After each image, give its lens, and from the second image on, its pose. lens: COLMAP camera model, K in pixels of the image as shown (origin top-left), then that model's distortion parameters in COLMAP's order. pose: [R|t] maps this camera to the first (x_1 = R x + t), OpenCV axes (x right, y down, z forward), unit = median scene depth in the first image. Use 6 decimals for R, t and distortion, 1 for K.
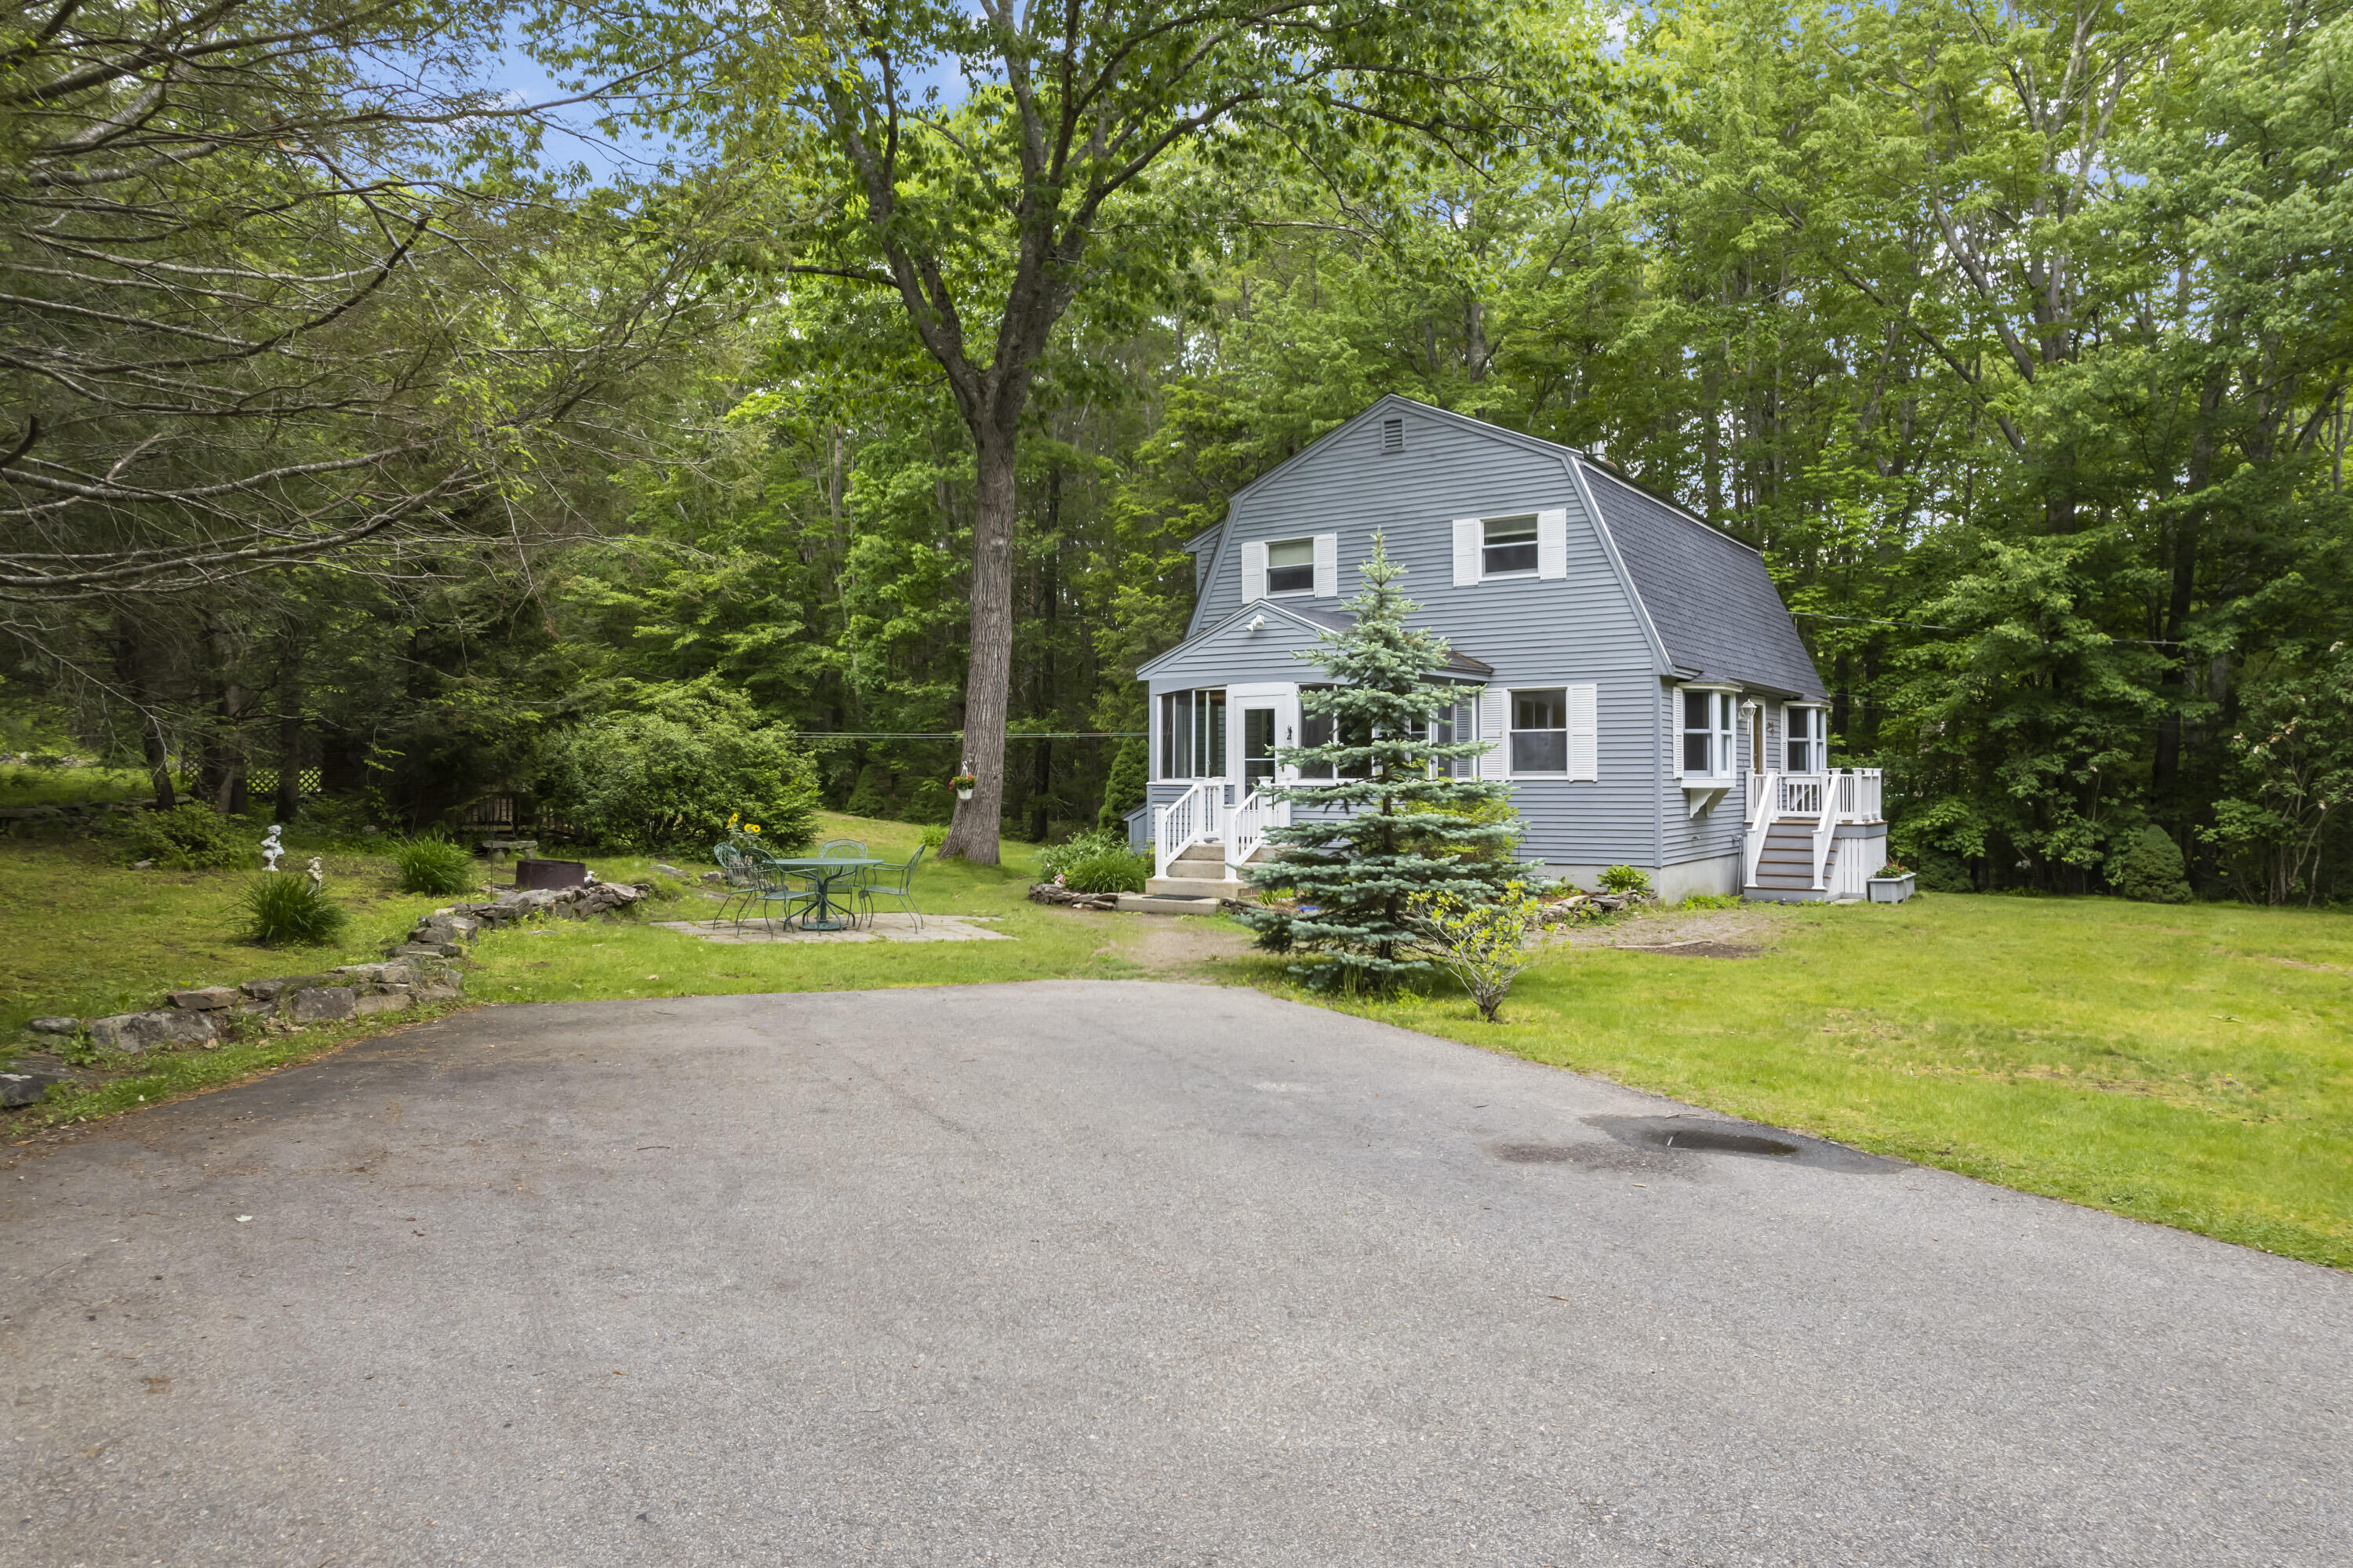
lens RADIAL K [[1516.2, 0, 1190.5], [0, 1516.2, 792.5], [0, 0, 1]] dist [-0.056686, 0.036636]
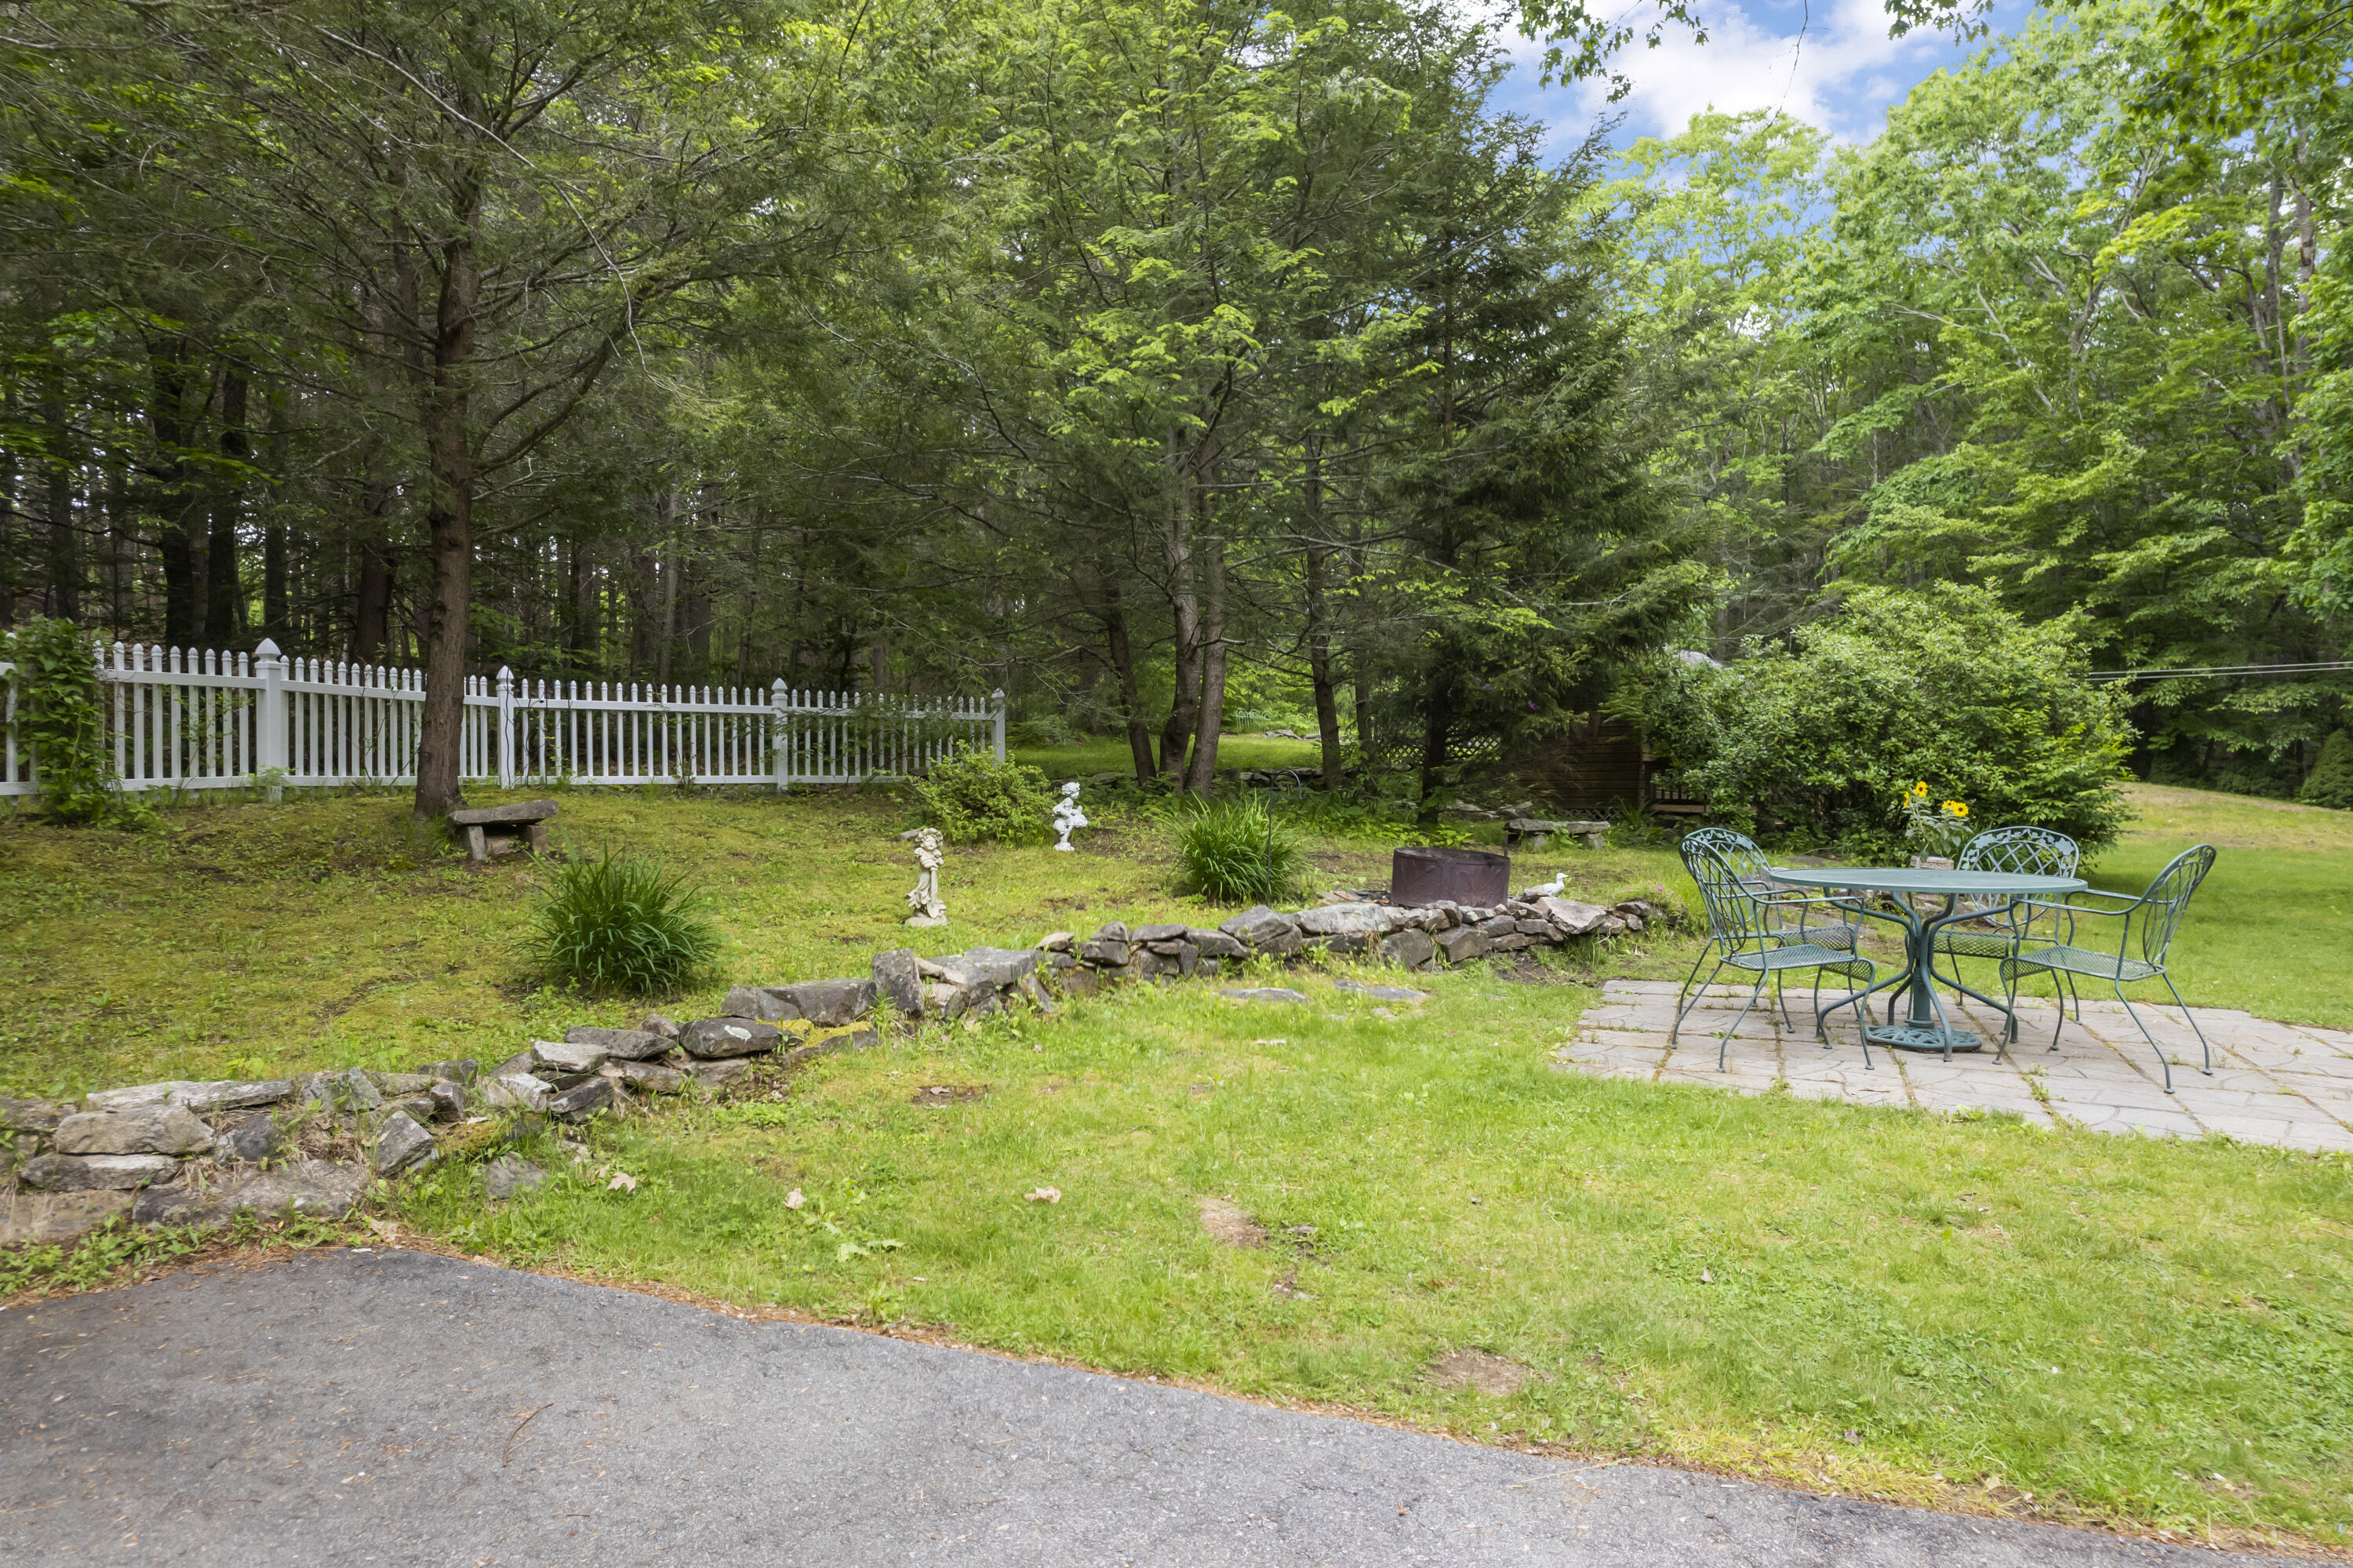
lens RADIAL K [[1516.2, 0, 1165.1], [0, 1516.2, 779.0], [0, 0, 1]] dist [-0.056686, 0.036636]
pose [[0.613380, 0.000302, -0.789788, -0.035222], [-0.005155, 0.999980, -0.003622, 0.015228], [0.789771, 0.006293, 0.613369, 0.413073]]
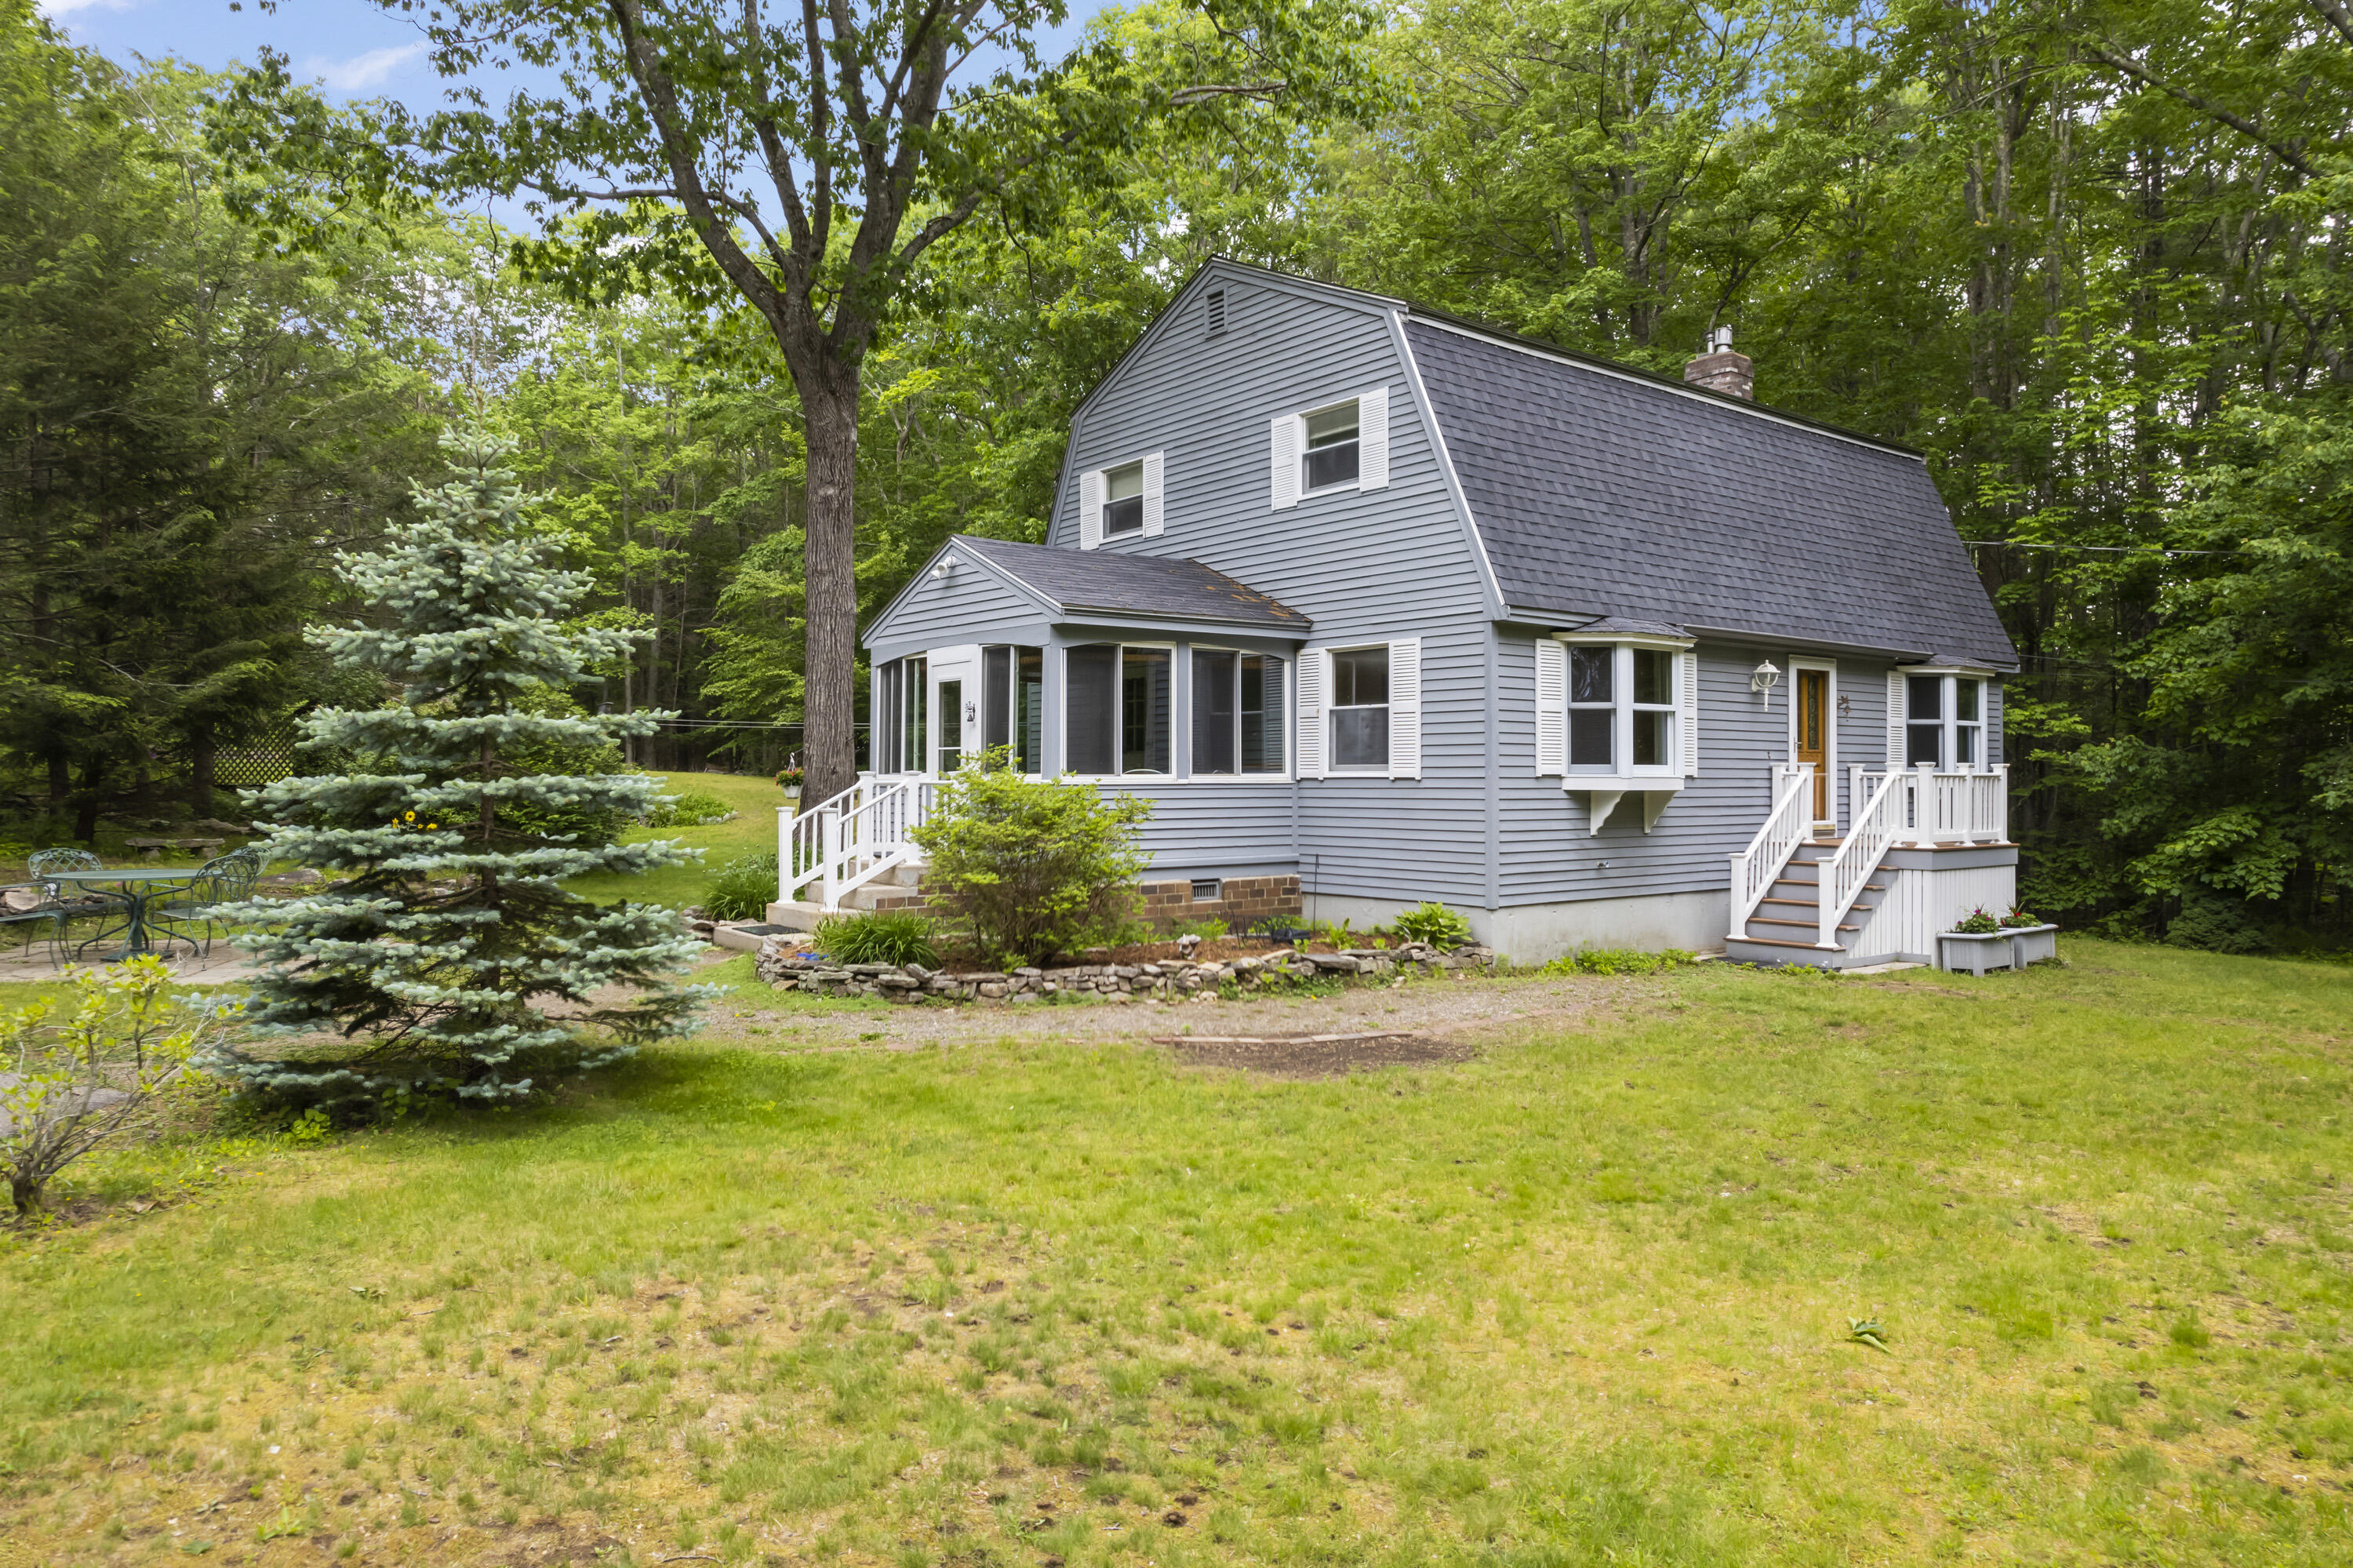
lens RADIAL K [[1516.2, 0, 1187.9], [0, 1516.2, 785.3], [0, 0, 1]] dist [-0.056686, 0.036636]
pose [[0.949445, 0.006586, -0.313864, 0.364357], [-0.007738, 0.999967, -0.002425, -0.002431], [0.313838, 0.004732, 0.949465, 0.300212]]
